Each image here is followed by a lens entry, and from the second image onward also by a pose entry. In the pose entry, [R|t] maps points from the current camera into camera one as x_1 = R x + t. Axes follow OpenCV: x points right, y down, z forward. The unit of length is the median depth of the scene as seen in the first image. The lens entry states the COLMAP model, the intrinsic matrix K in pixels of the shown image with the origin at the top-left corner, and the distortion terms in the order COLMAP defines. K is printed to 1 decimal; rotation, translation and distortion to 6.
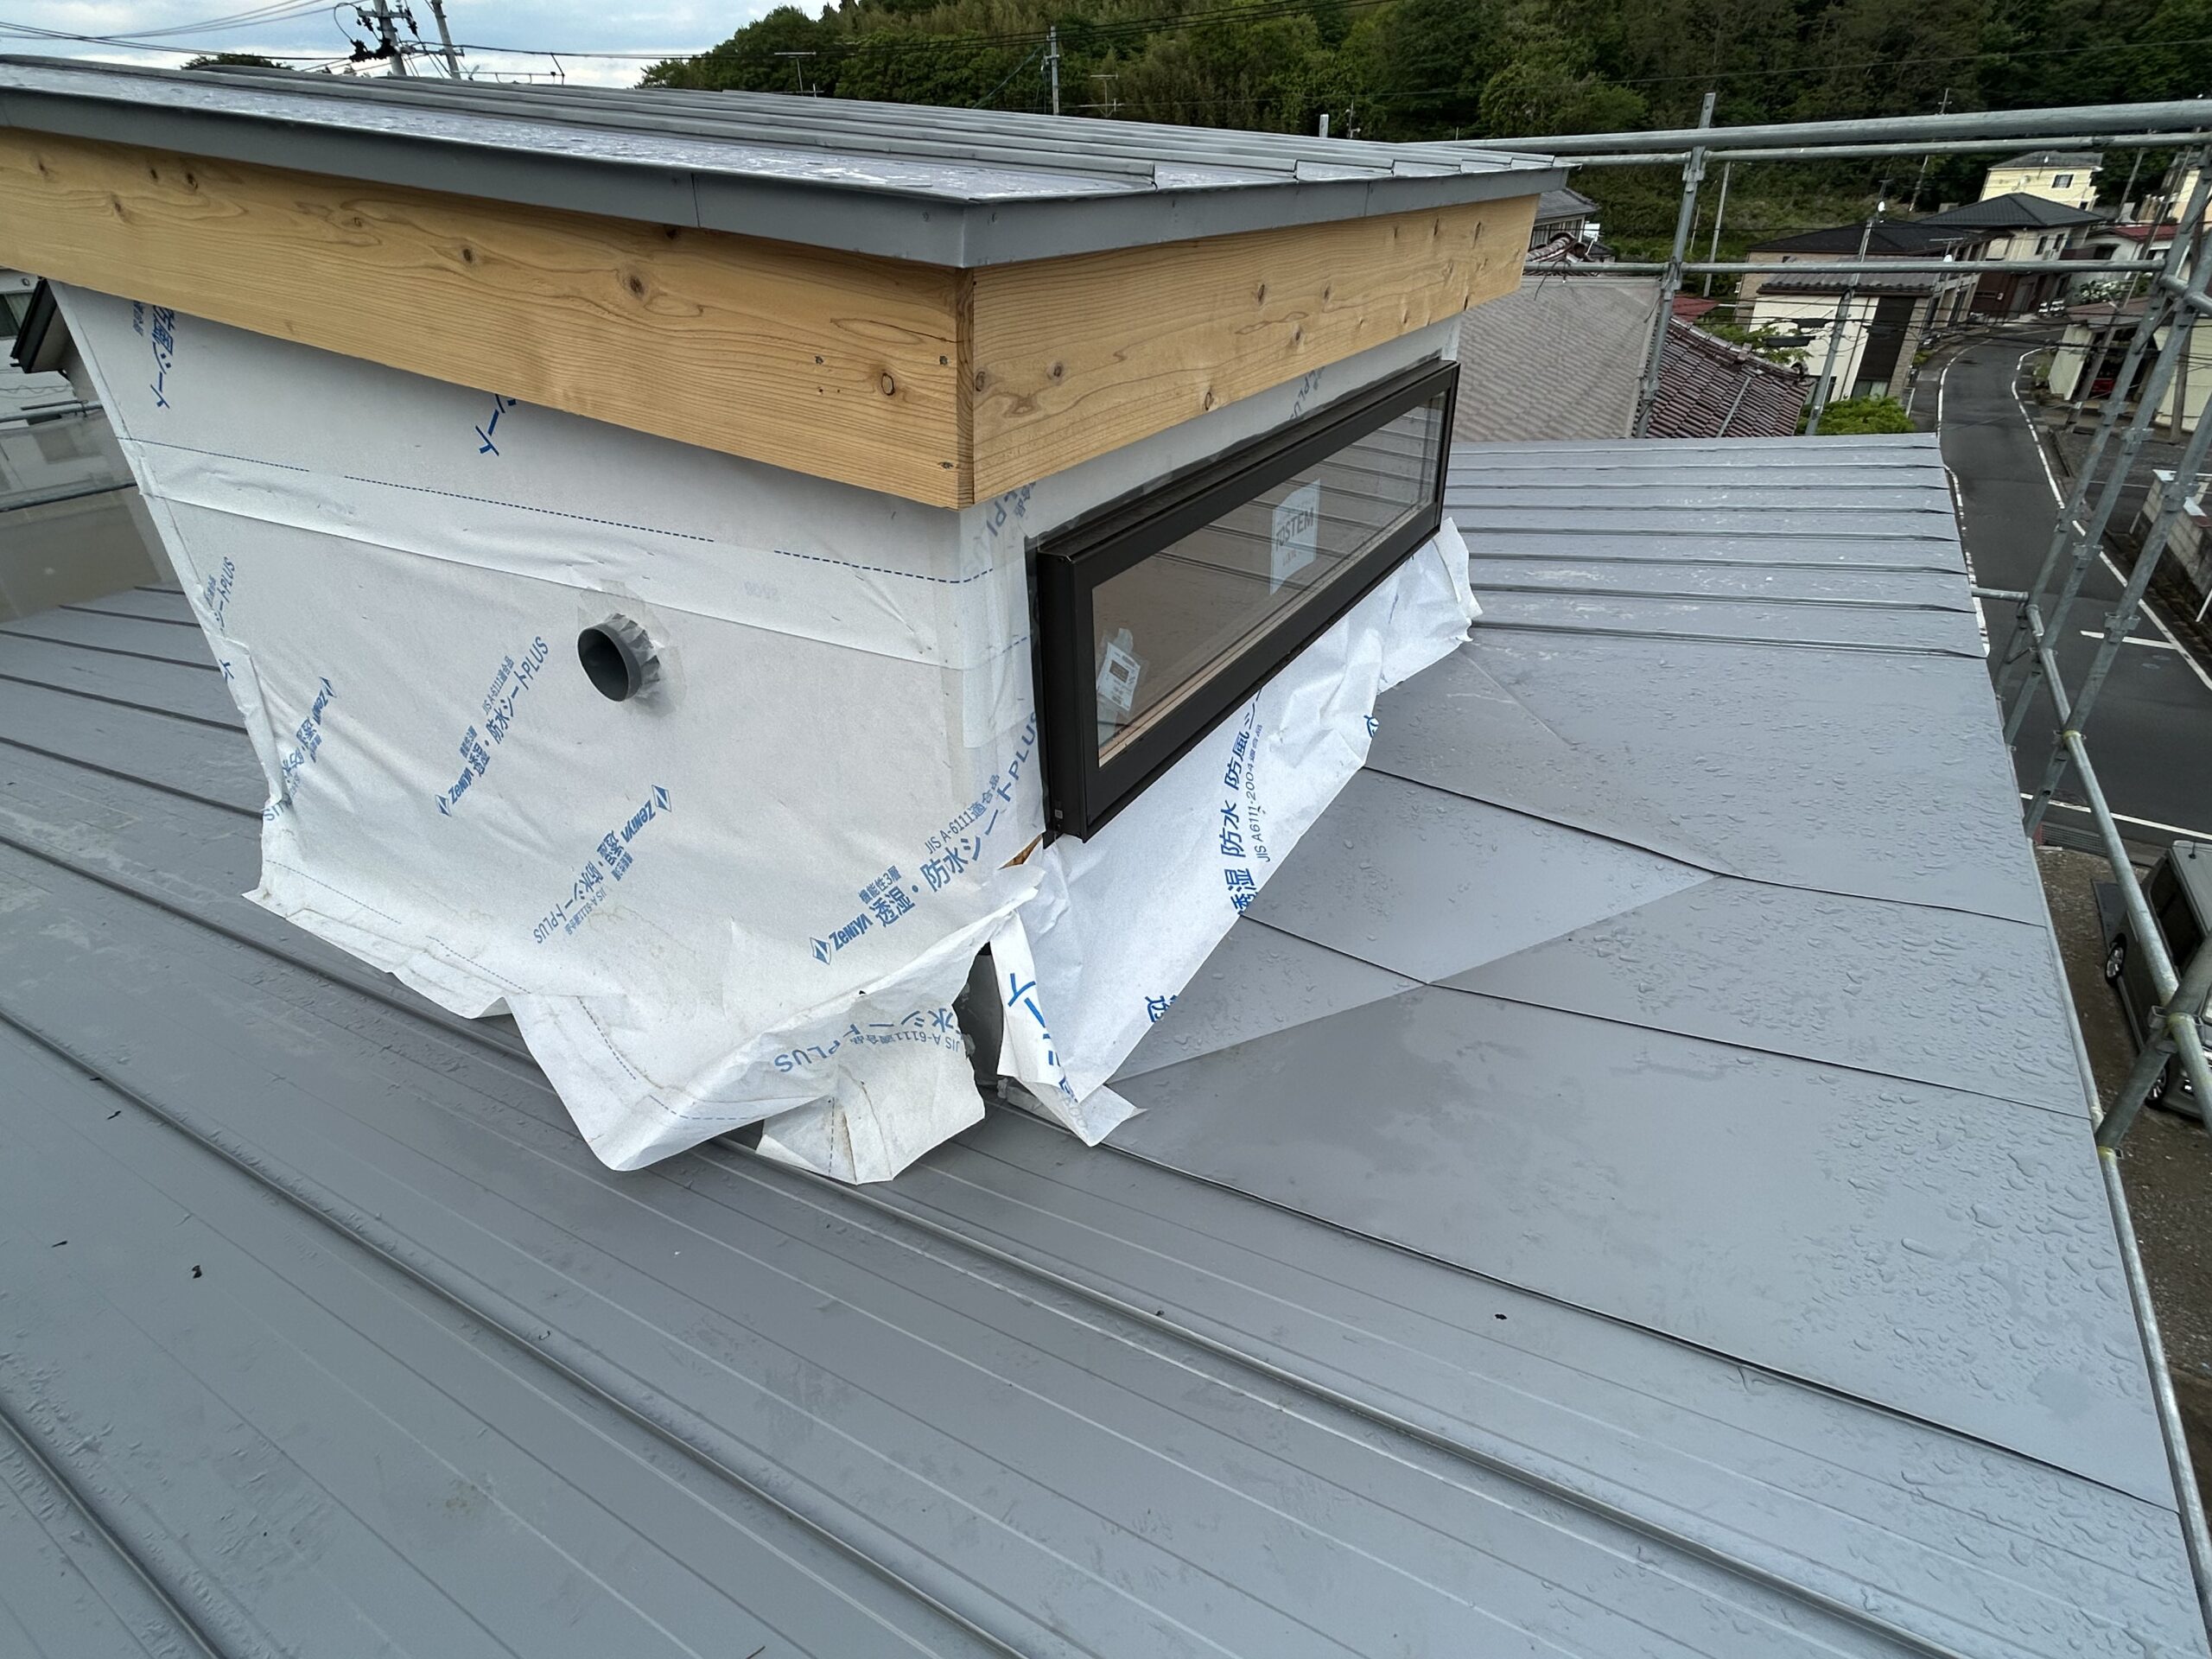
lens RADIAL K [[1120.8, 0, 1101.1], [0, 1120.8, 825.2], [0, 0, 1]] dist [-0.003735, 0.003054]
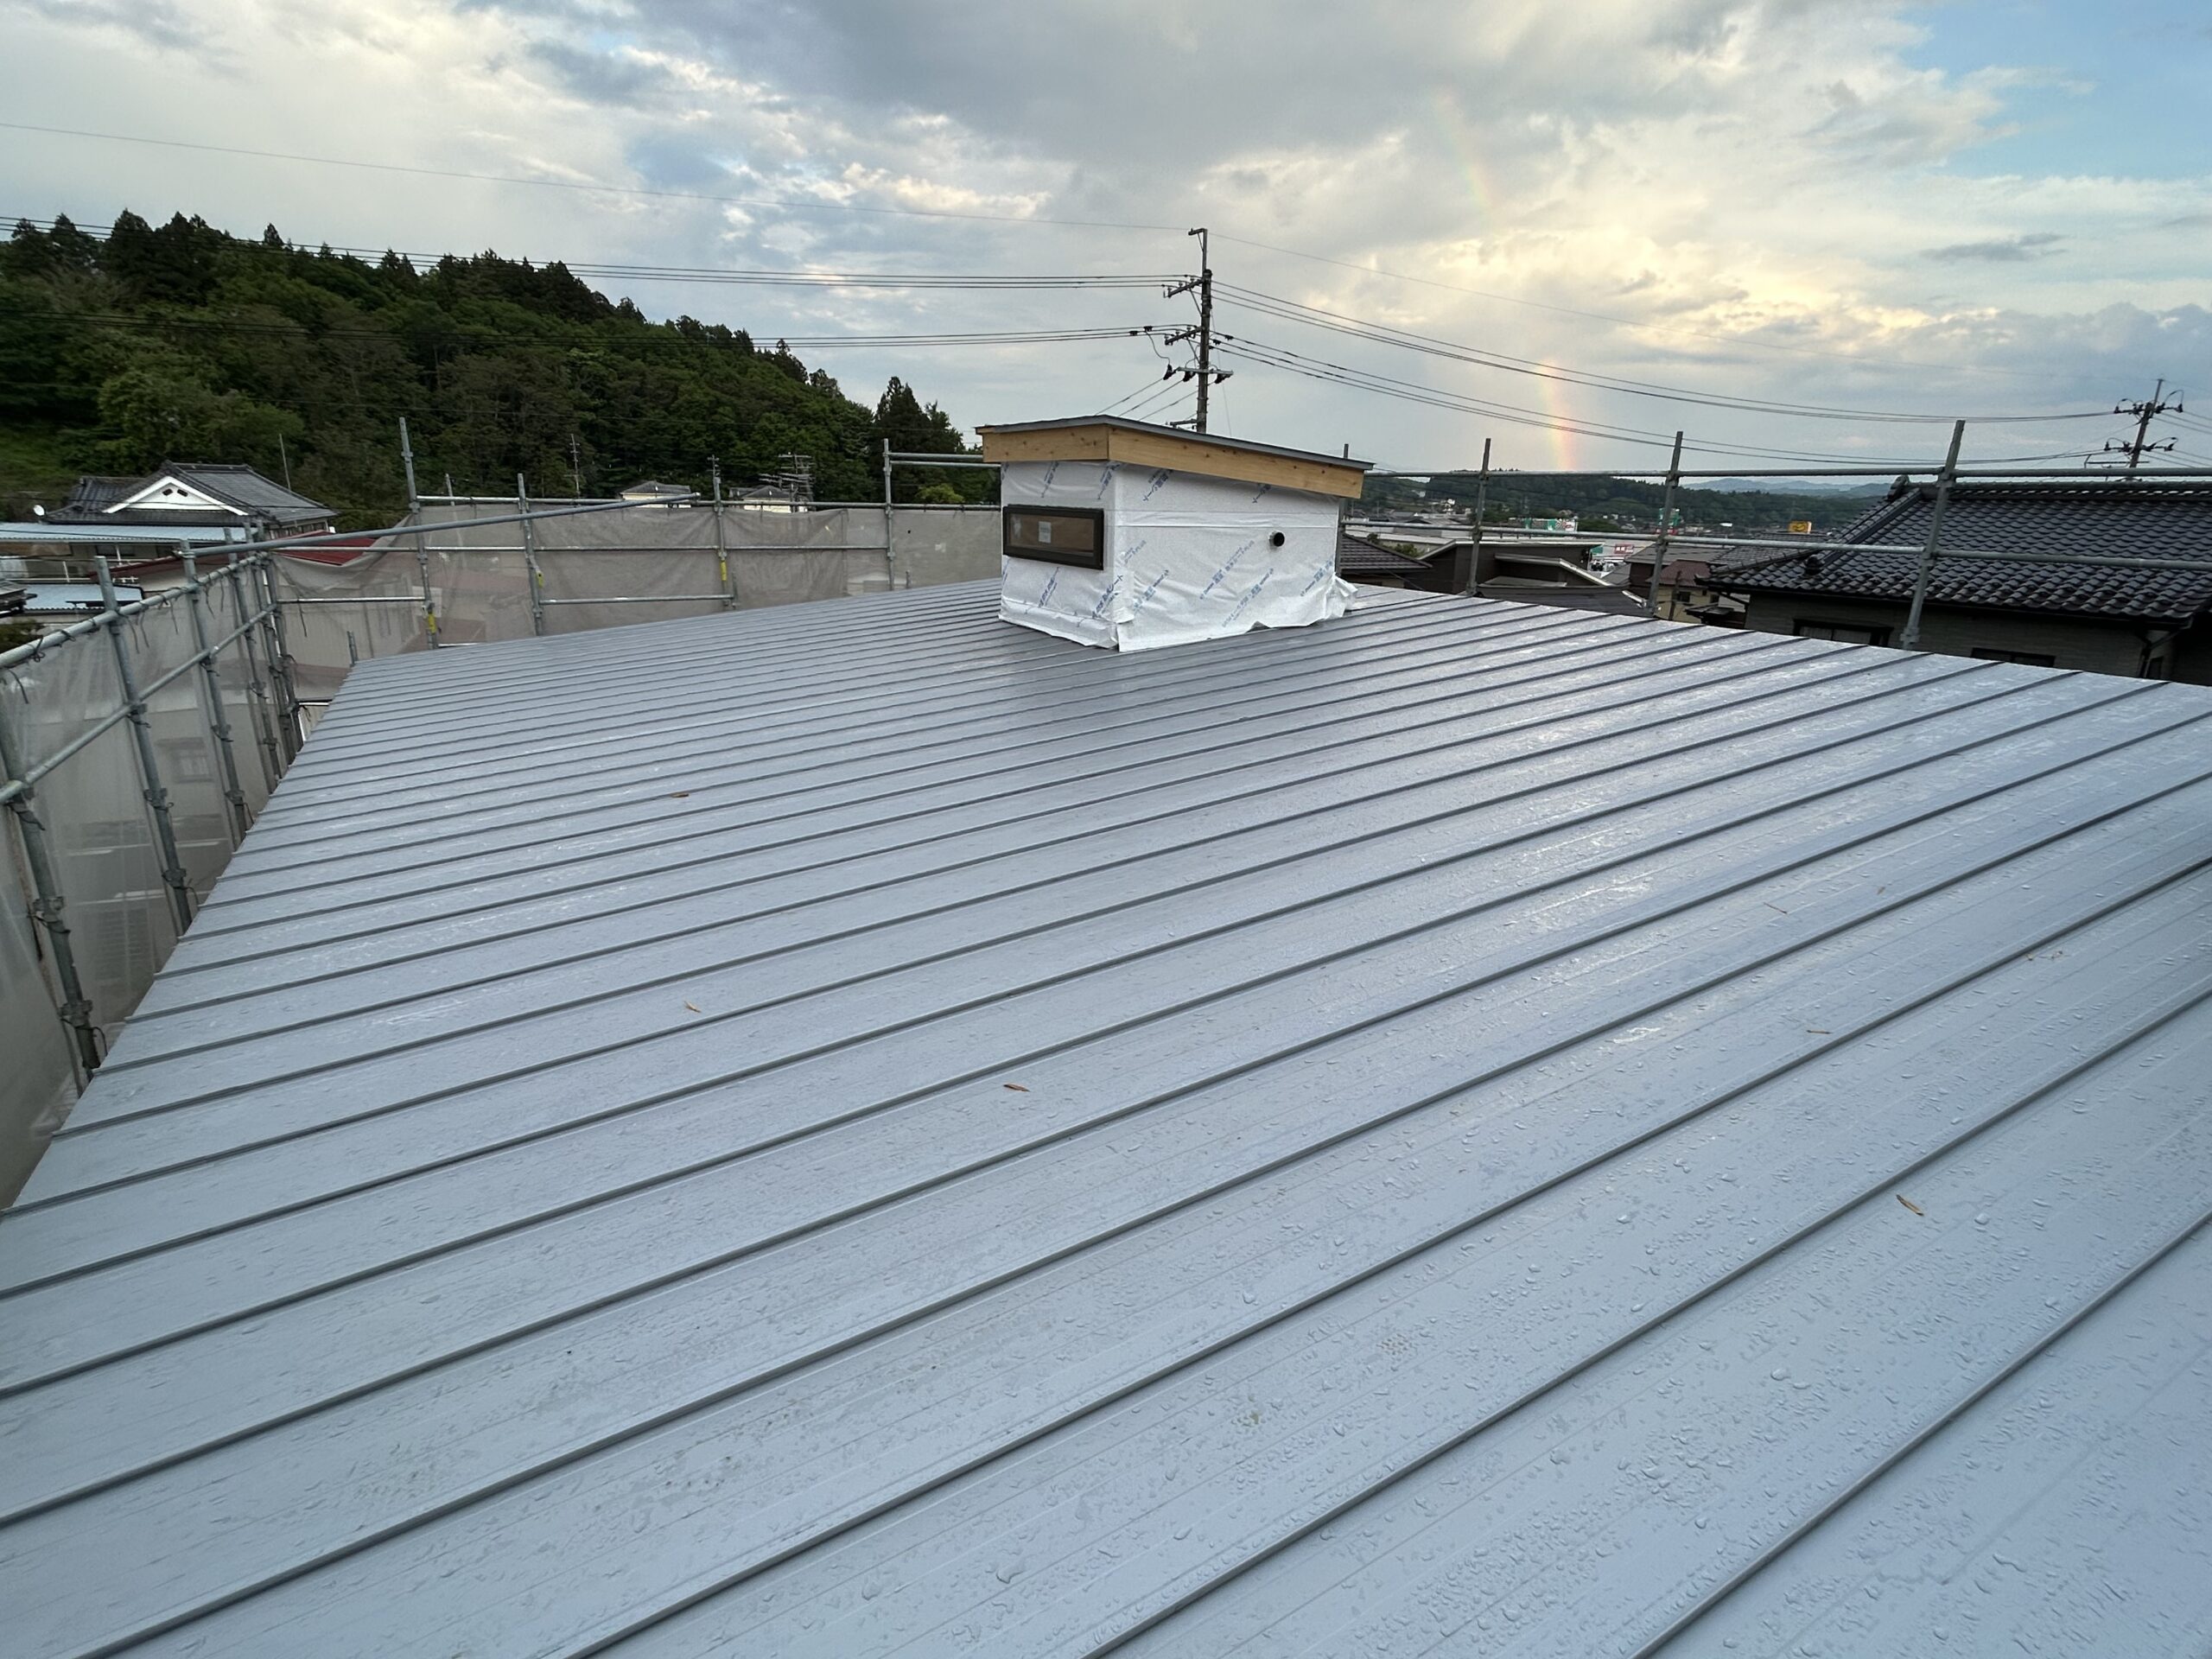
lens RADIAL K [[1120.8, 0, 1095.8], [0, 1120.8, 833.9], [0, 0, 1]] dist [-0.003735, 0.003054]
pose [[0.523006, -0.212804, 0.825336, -0.213379], [0.396390, 0.917968, -0.014500, 0.033467], [-0.754546, 0.334739, 0.564456, -0.034081]]
